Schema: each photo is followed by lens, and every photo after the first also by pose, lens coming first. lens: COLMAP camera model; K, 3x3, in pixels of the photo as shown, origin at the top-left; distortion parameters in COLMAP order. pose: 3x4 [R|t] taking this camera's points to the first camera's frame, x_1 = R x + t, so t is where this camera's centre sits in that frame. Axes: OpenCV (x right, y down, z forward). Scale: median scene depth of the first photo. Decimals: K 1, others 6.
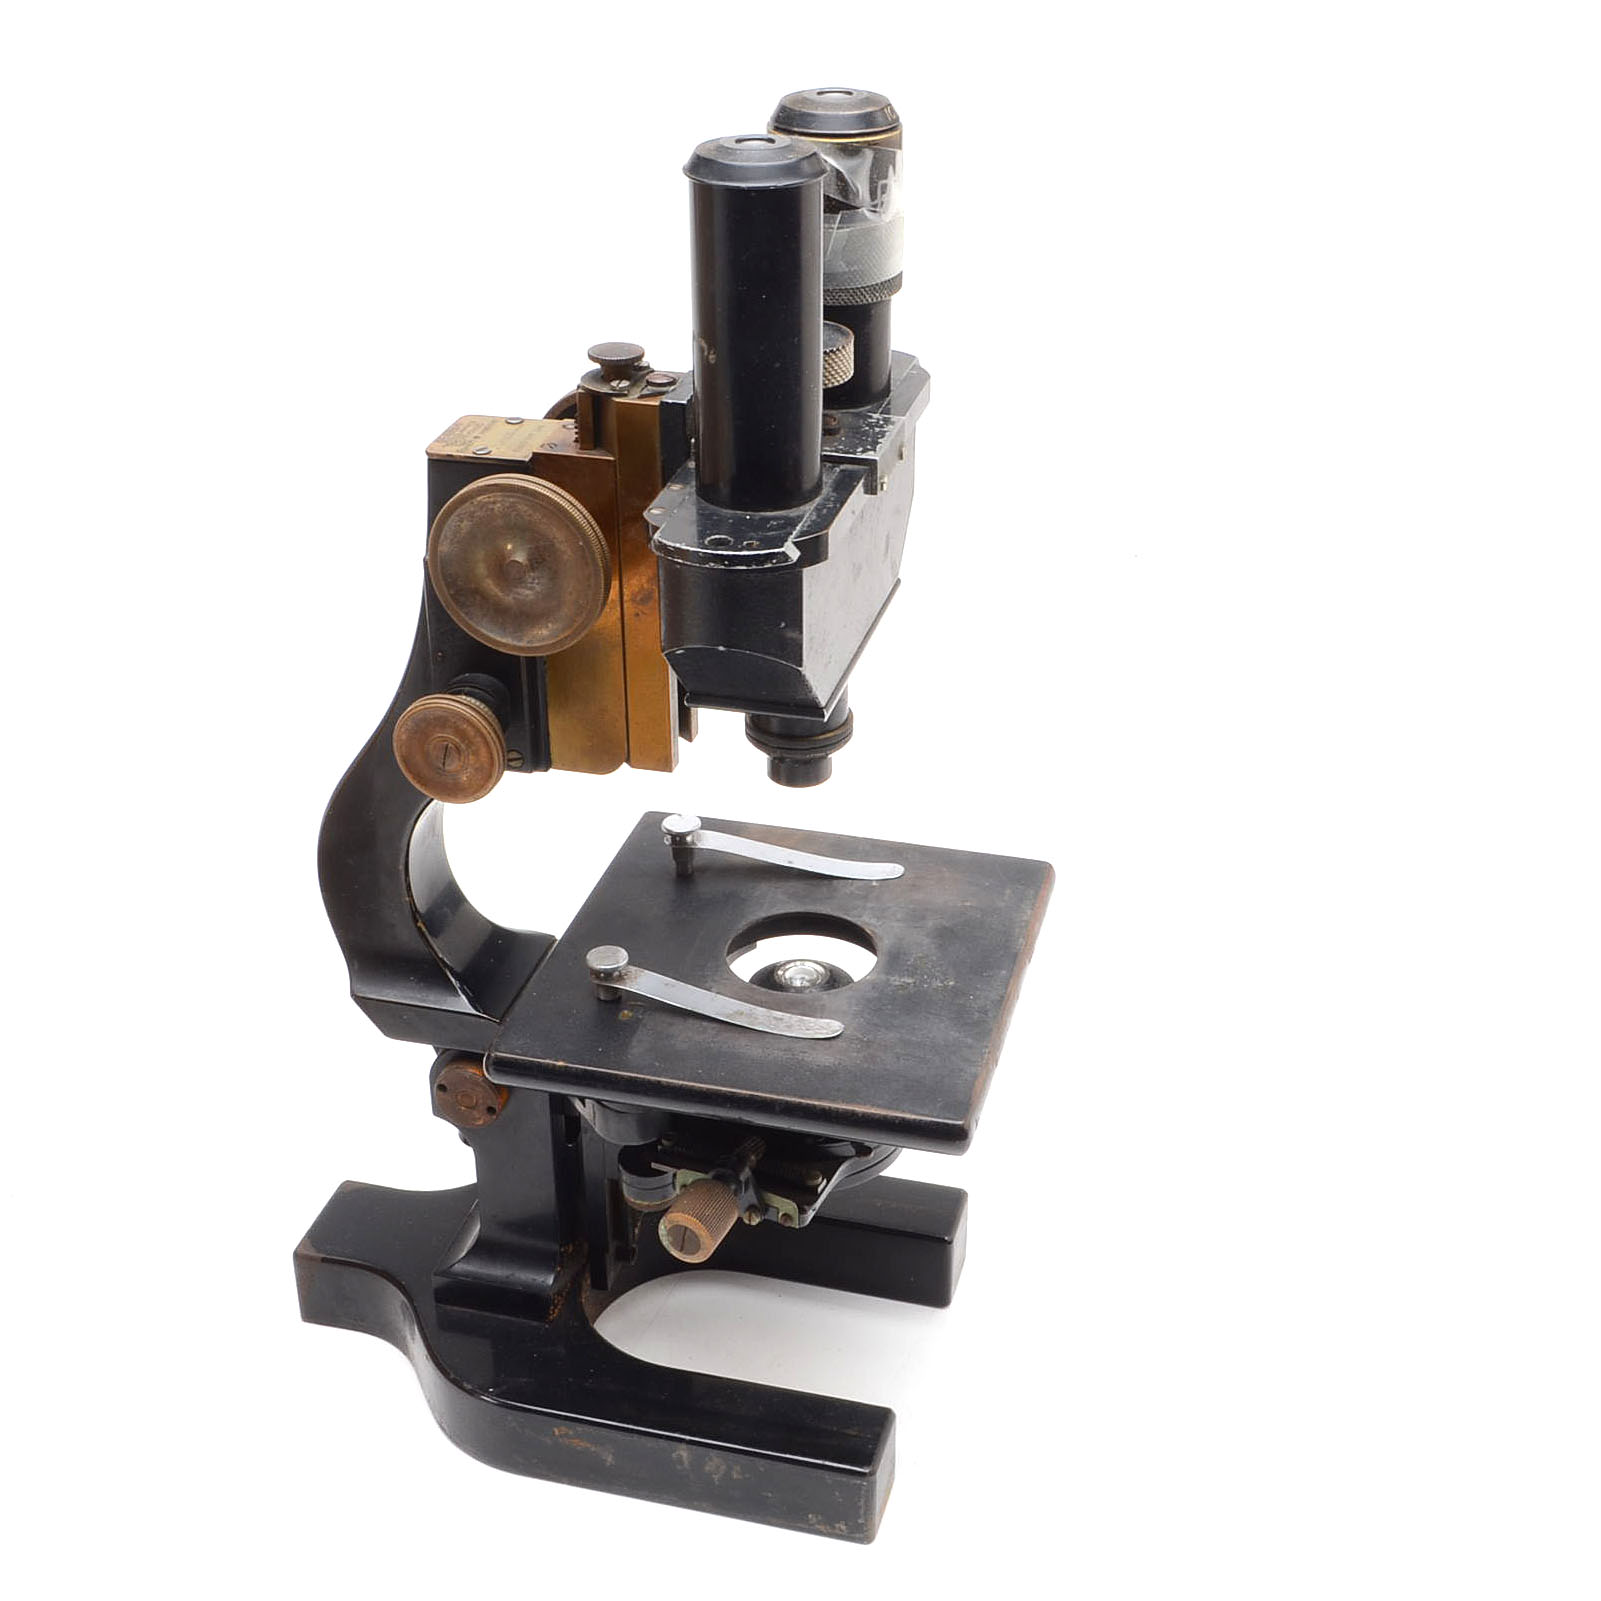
lens RADIAL K [[2458.0, 0, 801.8], [0, 2458.0, 809.1], [0, 0, 1]] dist [-0.073430, 0.000000]
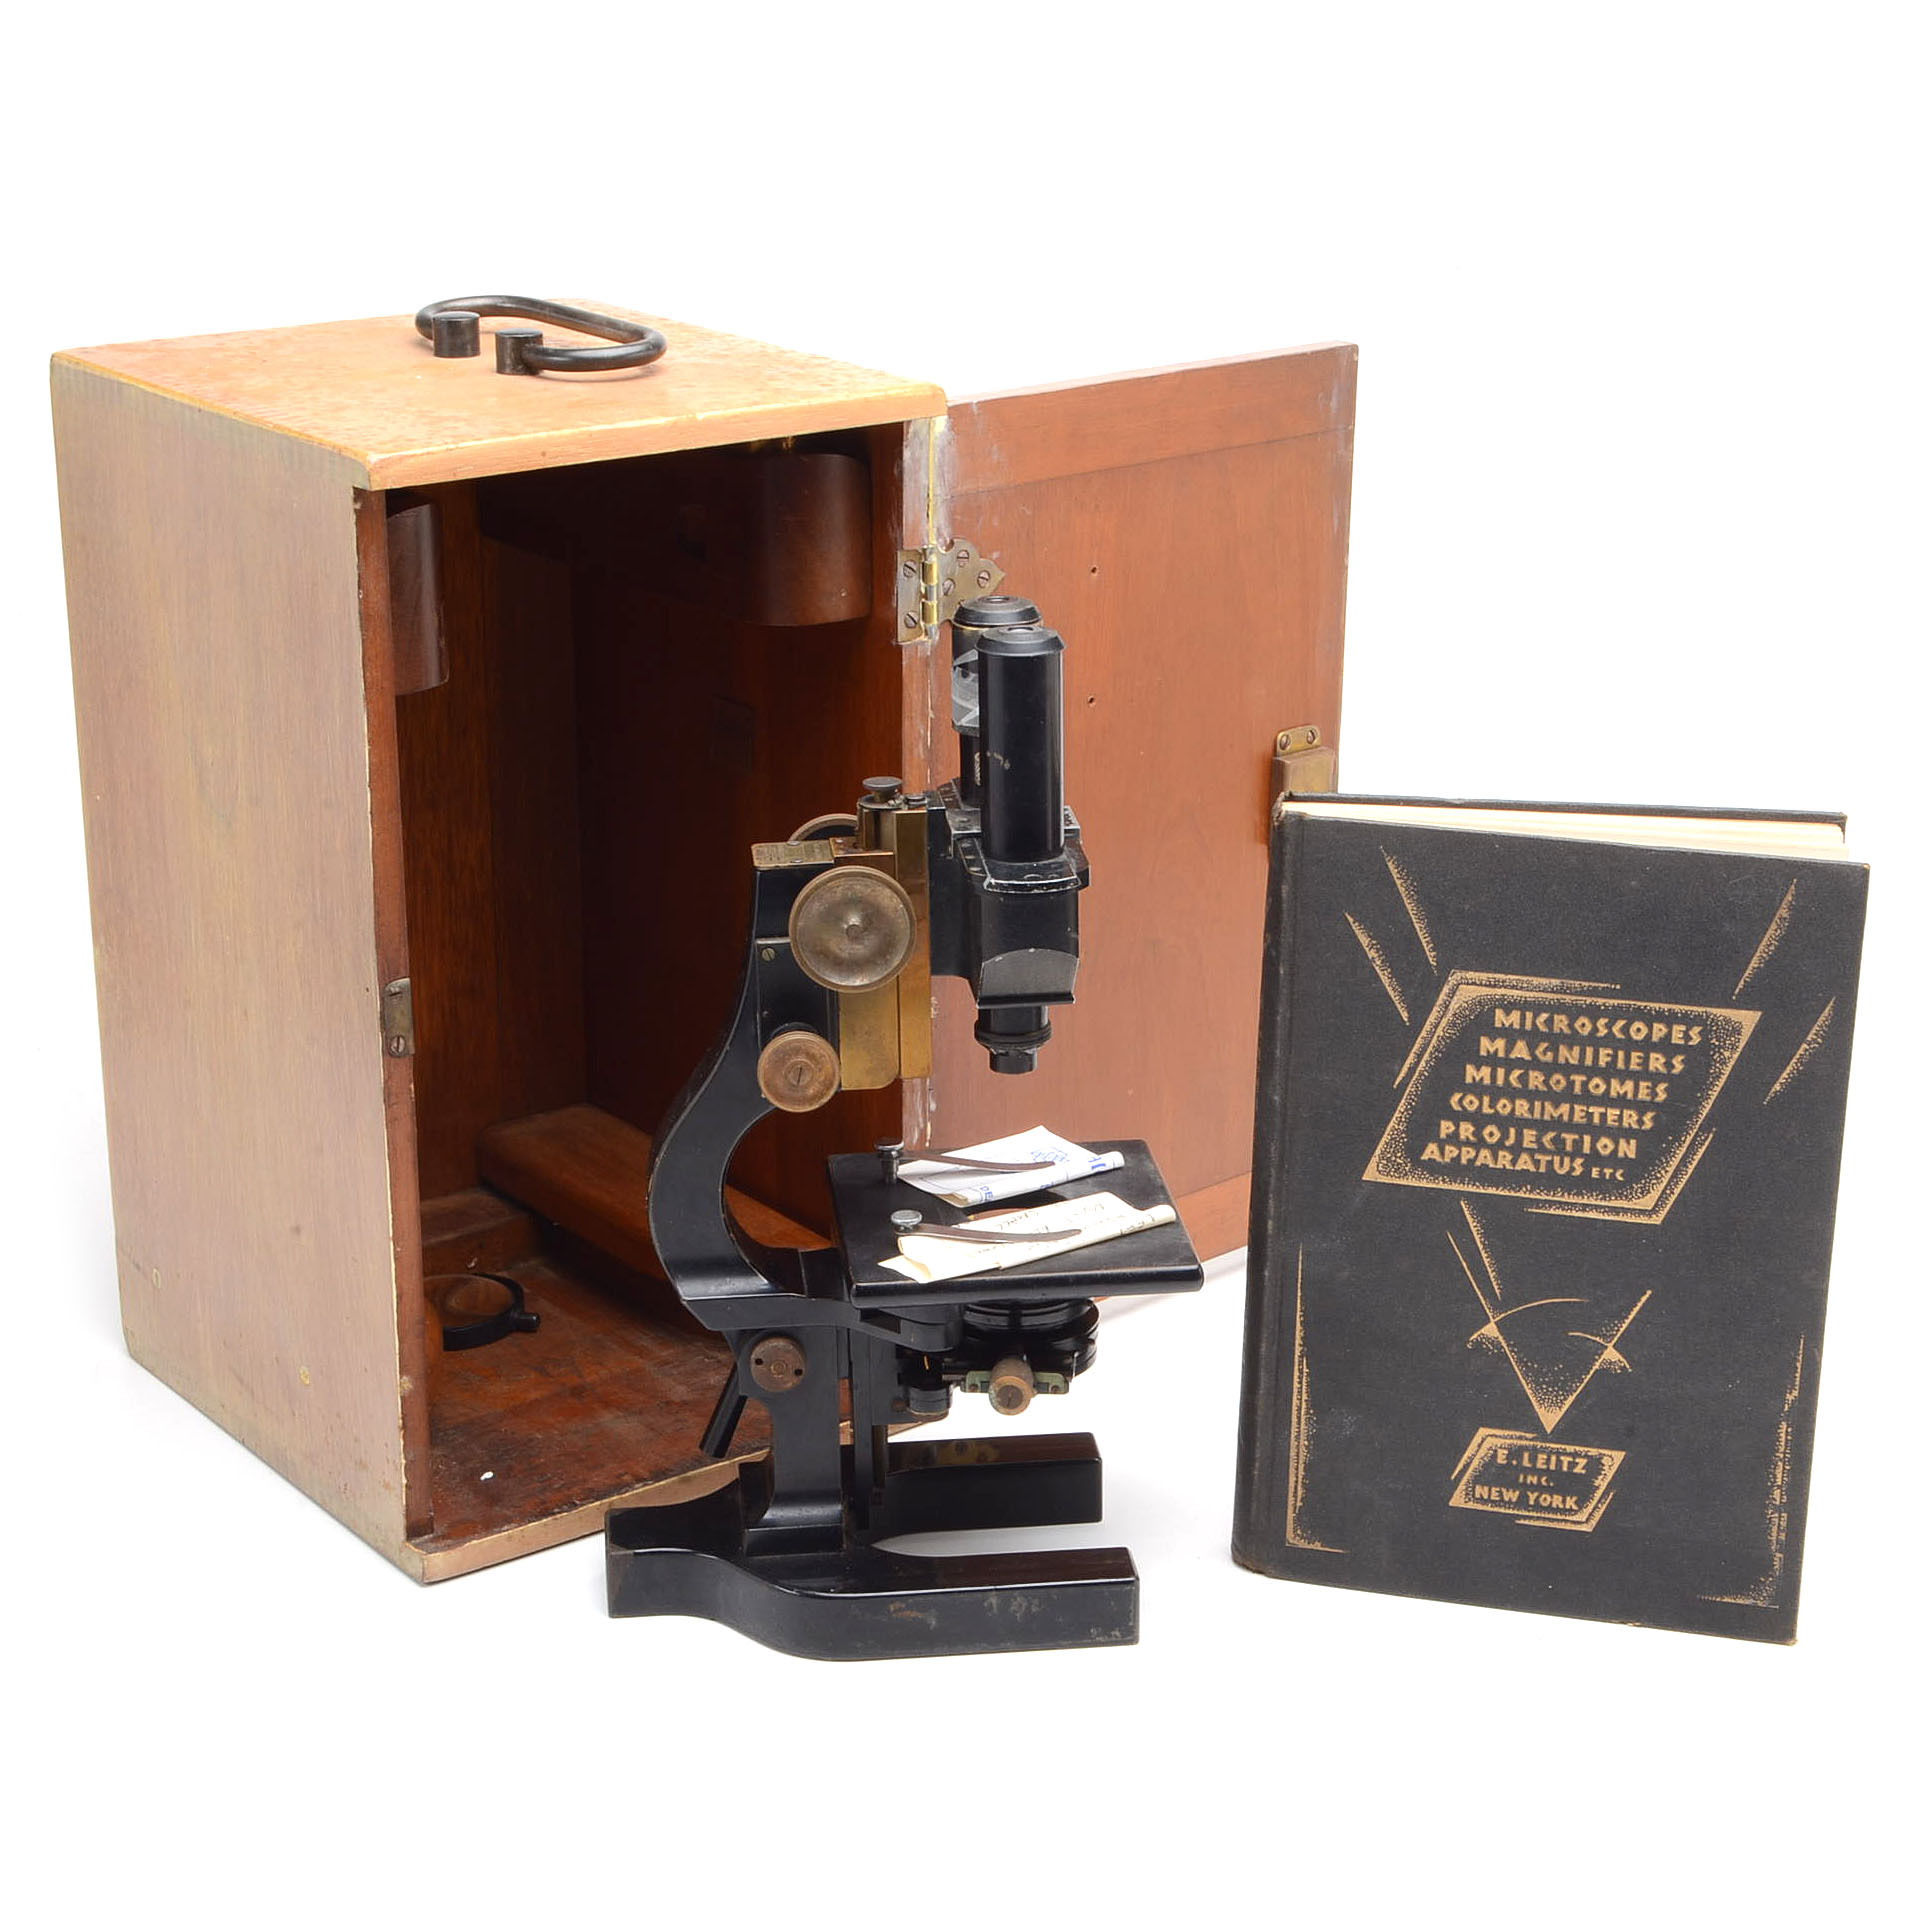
lens RADIAL K [[3940.0, 0, 949.9], [0, 3940.0, 961.1], [0, 0, 1]] dist [0.009103, 0.000000]
pose [[0.936020, -0.116782, 0.332008, -0.832342], [0.181191, 0.968623, -0.170117, 0.325103], [-0.301723, 0.219390, 0.927810, -1.176322]]
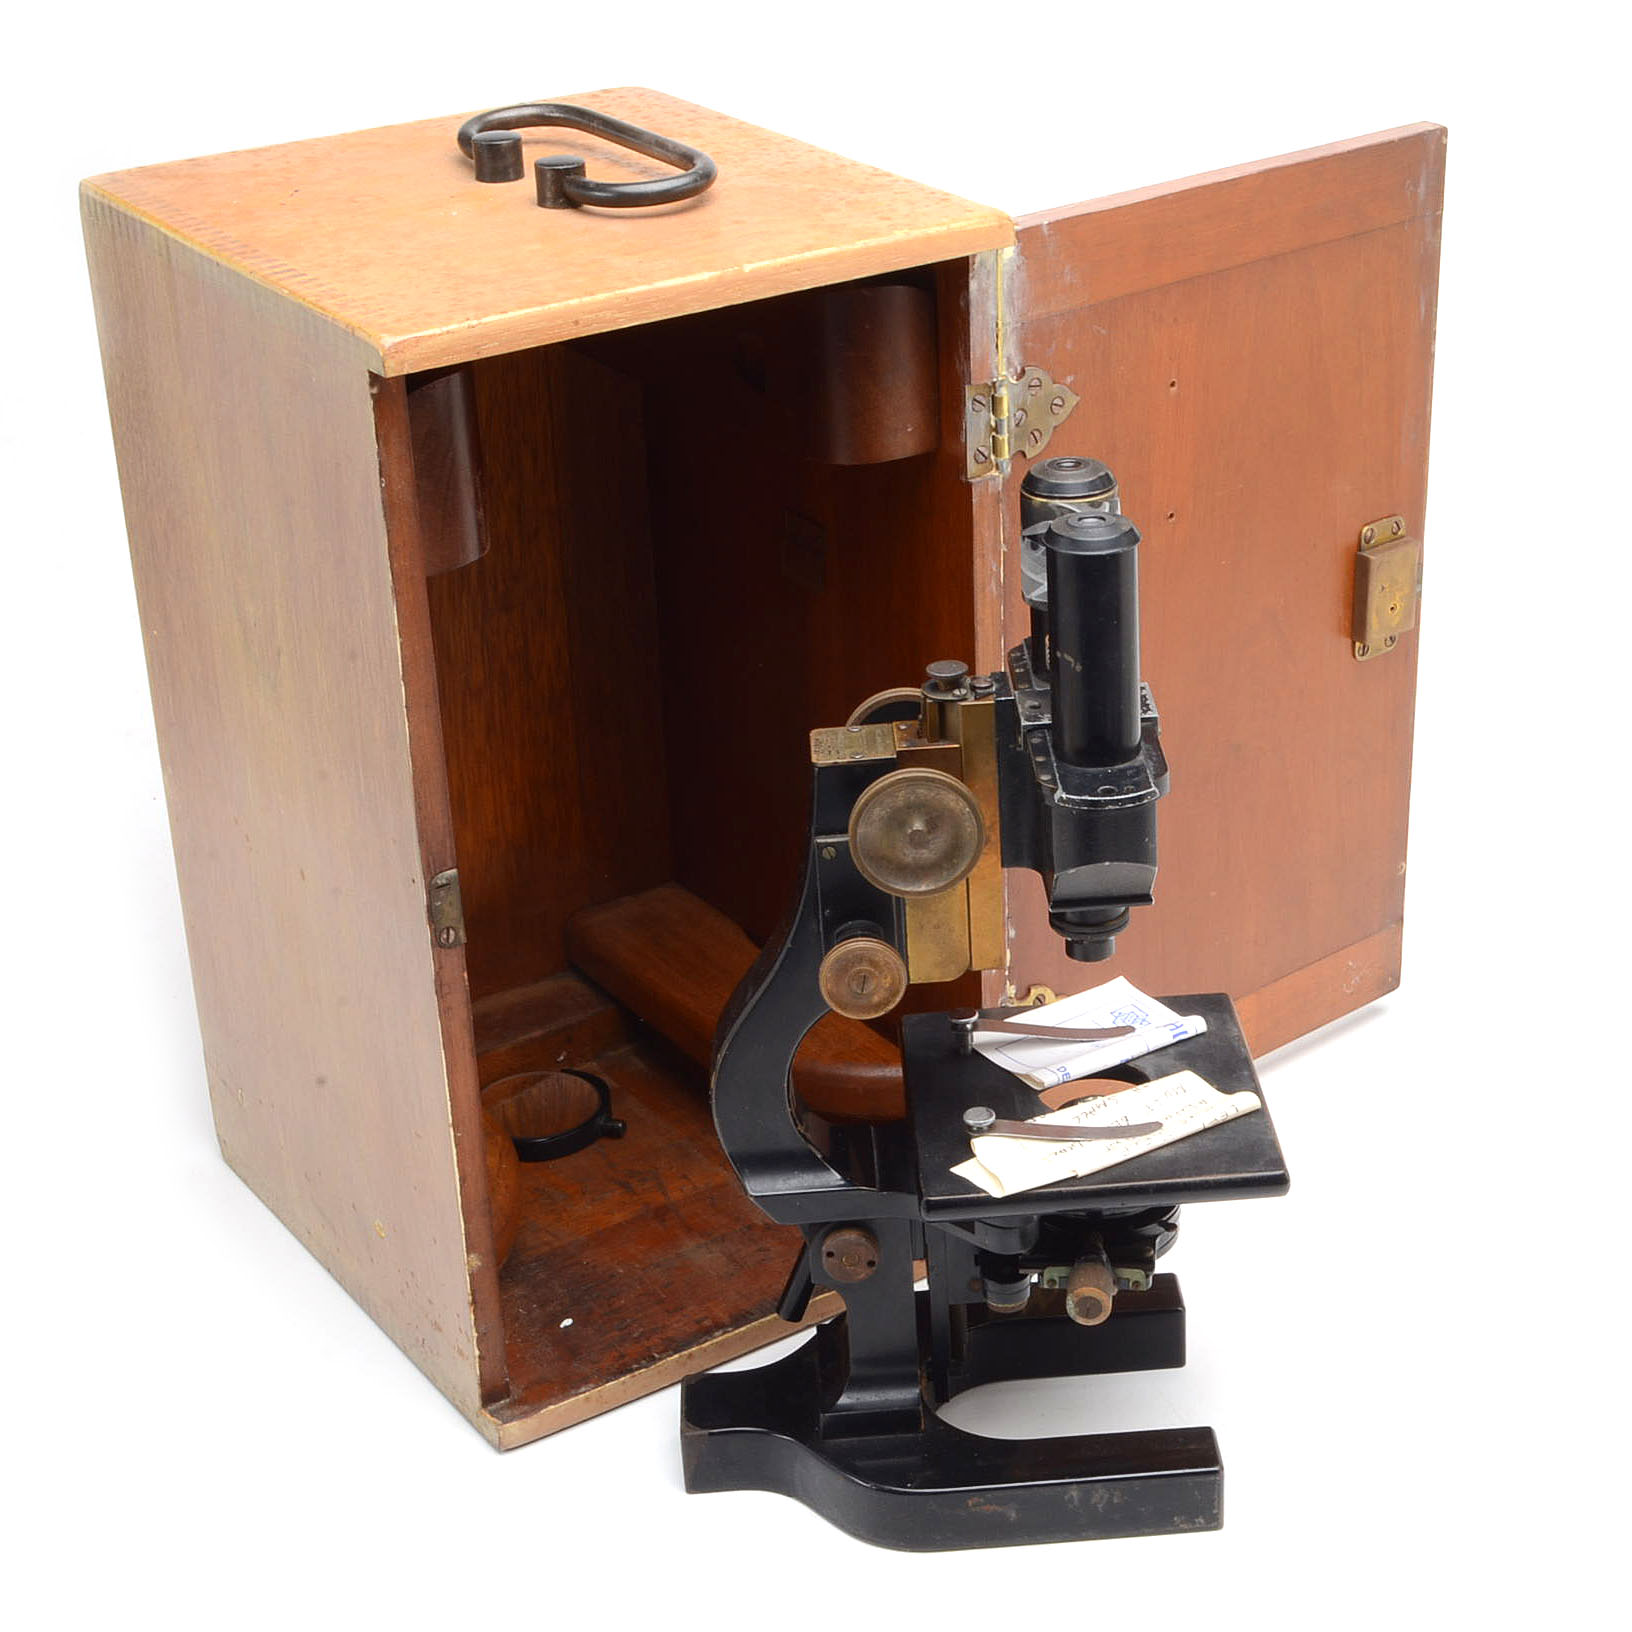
lens RADIAL K [[3229.3, 0, 981.2], [0, 3229.3, 835.5], [0, 0, 1]] dist [-0.017397, 0.000000]
pose [[0.942384, -0.168067, 0.289250, -0.597116], [0.189314, 0.980796, -0.046903, -0.006159], [-0.275813, 0.098960, 0.956104, -0.729496]]
